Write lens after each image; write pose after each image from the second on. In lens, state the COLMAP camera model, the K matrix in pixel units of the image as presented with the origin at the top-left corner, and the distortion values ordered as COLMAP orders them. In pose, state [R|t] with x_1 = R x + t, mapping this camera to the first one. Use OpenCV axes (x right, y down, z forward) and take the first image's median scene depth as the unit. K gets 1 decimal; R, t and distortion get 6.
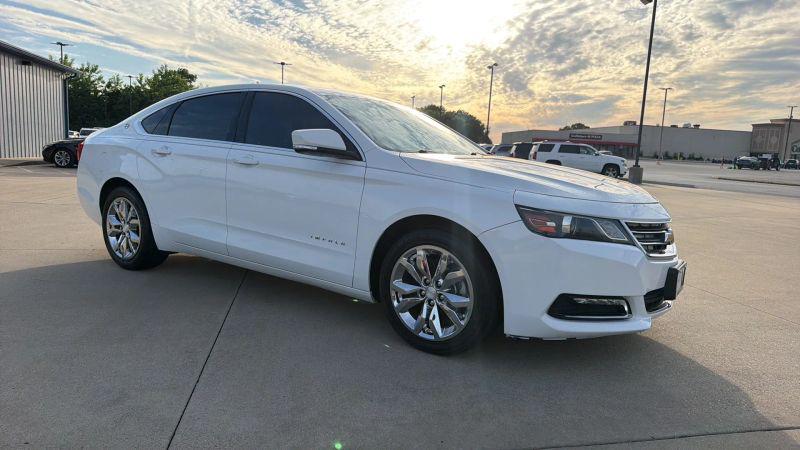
lens RADIAL K [[541.9, 0, 399.9], [0, 541.9, 227.3], [0, 0, 1]] dist [0.036690, -0.047958]
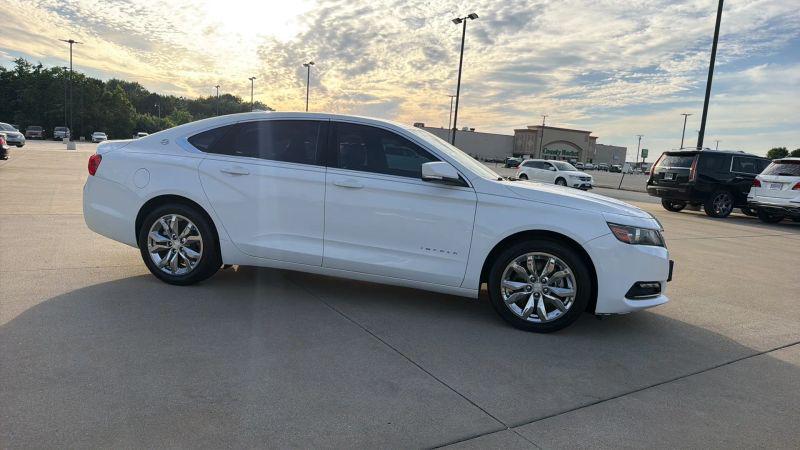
lens RADIAL K [[537.4, 0, 395.2], [0, 537.4, 225.6], [0, 0, 1]] dist [0.060701, -0.085726]
pose [[0.934315, -0.025302, 0.355550, -0.687176], [0.022063, 0.999670, 0.013161, -0.053559], [-0.355766, -0.004452, 0.934564, -0.119581]]
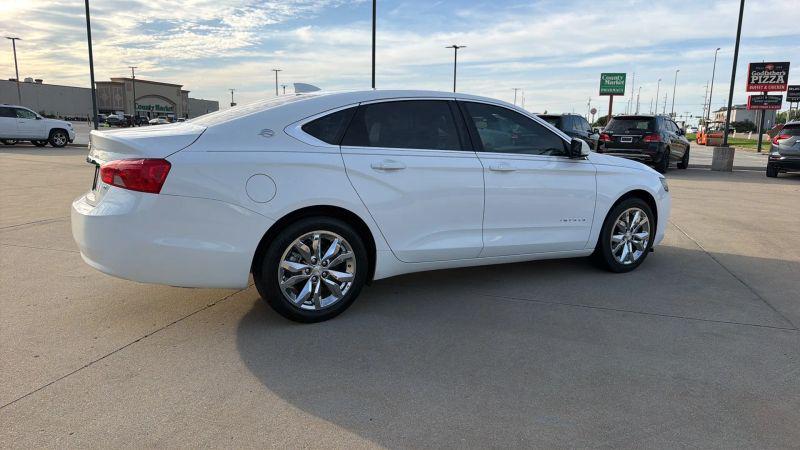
lens RADIAL K [[537.0, 0, 403.5], [0, 537.0, 229.4], [0, 0, 1]] dist [0.038712, -0.051855]
pose [[0.447302, -0.194242, 0.873036, -1.570347], [0.119821, 0.980347, 0.156727, -0.225449], [-0.886320, 0.034504, 0.461785, 0.776888]]
